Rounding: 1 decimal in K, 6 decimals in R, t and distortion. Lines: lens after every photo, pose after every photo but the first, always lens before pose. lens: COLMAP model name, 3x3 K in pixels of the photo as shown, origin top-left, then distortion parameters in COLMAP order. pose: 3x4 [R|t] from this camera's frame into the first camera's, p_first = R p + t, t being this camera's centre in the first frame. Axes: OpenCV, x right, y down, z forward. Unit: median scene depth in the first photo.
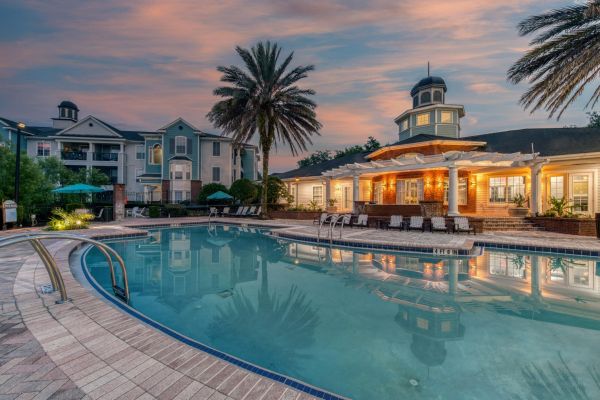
lens RADIAL K [[256.4, 0, 300.5], [0, 256.4, 201.1], [0, 0, 1]] dist [0.000148, 0.000455]
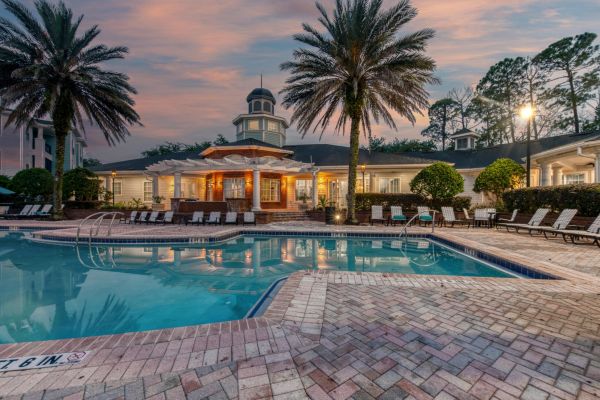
lens RADIAL K [[256.4, 0, 299.6], [0, 256.4, 200.4], [0, 0, 1]] dist [0.000148, 0.000455]
pose [[0.865415, -0.000045, 0.501055, 0.109925], [-0.004041, 0.999967, 0.007068, -0.000333], [-0.501039, -0.008141, 0.865386, -0.082922]]
